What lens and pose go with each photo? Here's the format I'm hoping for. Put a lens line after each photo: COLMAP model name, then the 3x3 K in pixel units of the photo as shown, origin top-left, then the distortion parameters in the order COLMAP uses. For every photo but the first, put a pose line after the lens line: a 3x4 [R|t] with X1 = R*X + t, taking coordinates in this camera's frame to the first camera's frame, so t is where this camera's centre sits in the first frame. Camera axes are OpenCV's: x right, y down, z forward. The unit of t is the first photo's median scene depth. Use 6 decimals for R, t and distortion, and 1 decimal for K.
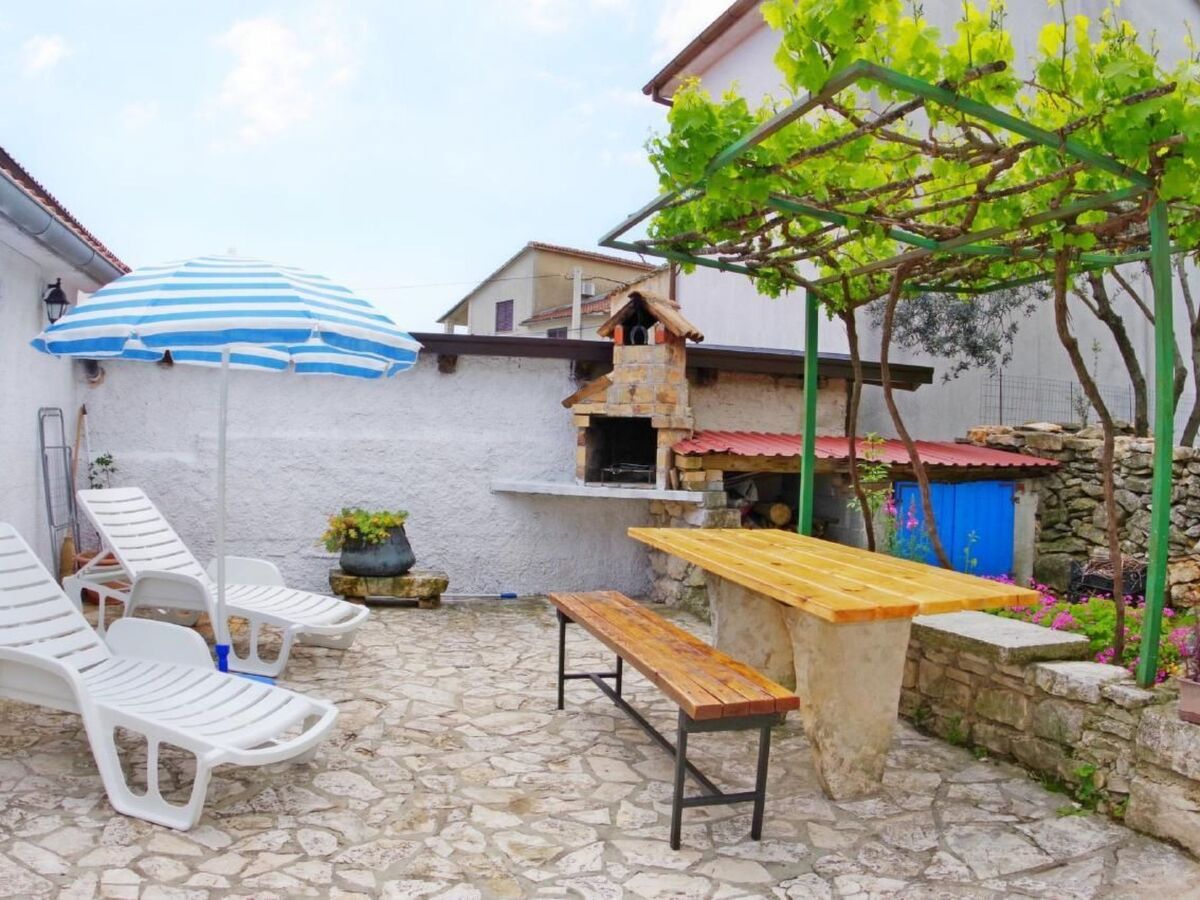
lens RADIAL K [[940.8, 0, 597.7], [0, 940.8, 464.8], [0, 0, 1]] dist [-0.318512, 0.108823]
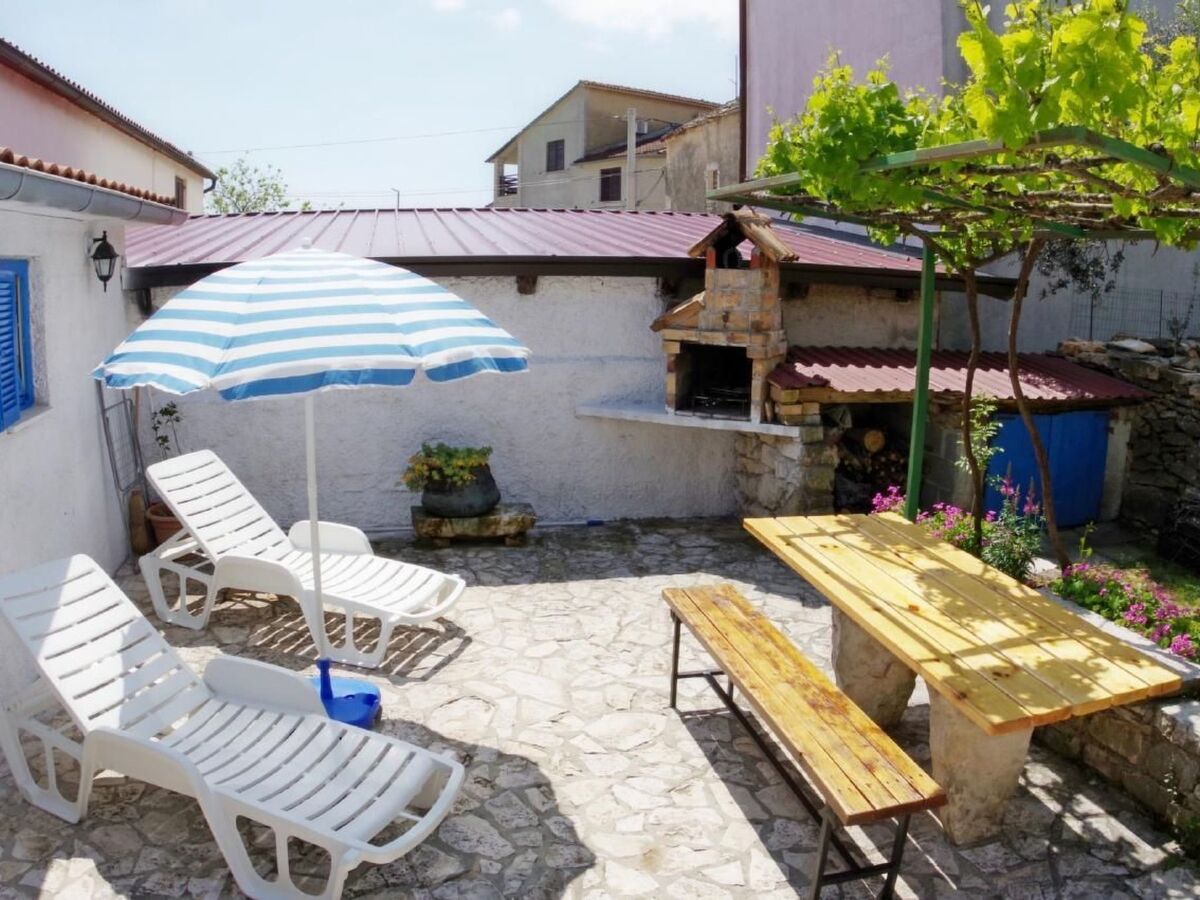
lens RADIAL K [[940.8, 0, 597.7], [0, 940.8, 464.8], [0, 0, 1]] dist [-0.318512, 0.108823]
pose [[0.998610, -0.001923, -0.052678, -0.045408], [0.011717, 0.982433, 0.186246, -0.114824], [0.051395, -0.186605, 0.981090, 0.051967]]
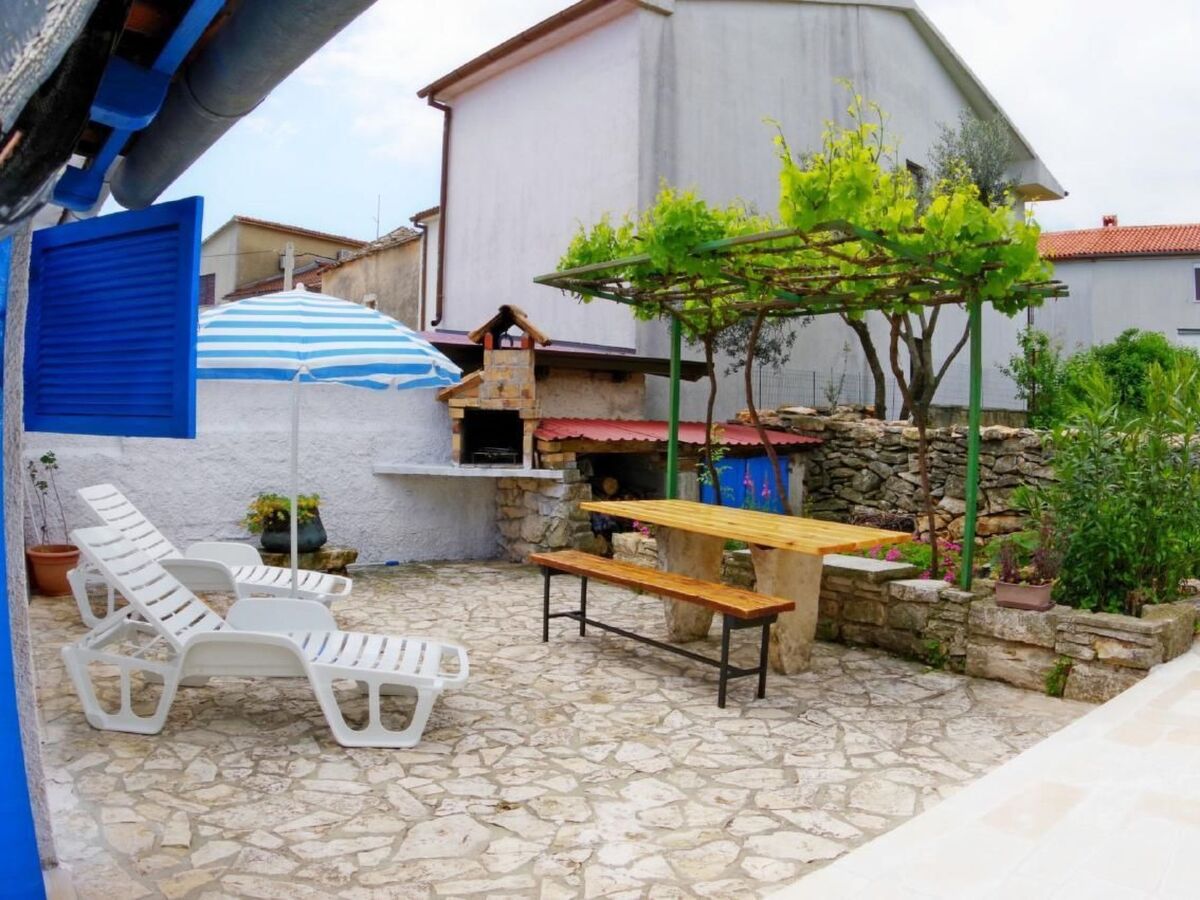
lens RADIAL K [[940.8, 0, 597.7], [0, 940.8, 464.8], [0, 0, 1]] dist [-0.318512, 0.108823]
pose [[0.935645, -0.025992, 0.351983, -0.288237], [0.012965, 0.999143, 0.039318, -0.027121], [-0.352703, -0.032224, 0.935180, -0.181471]]
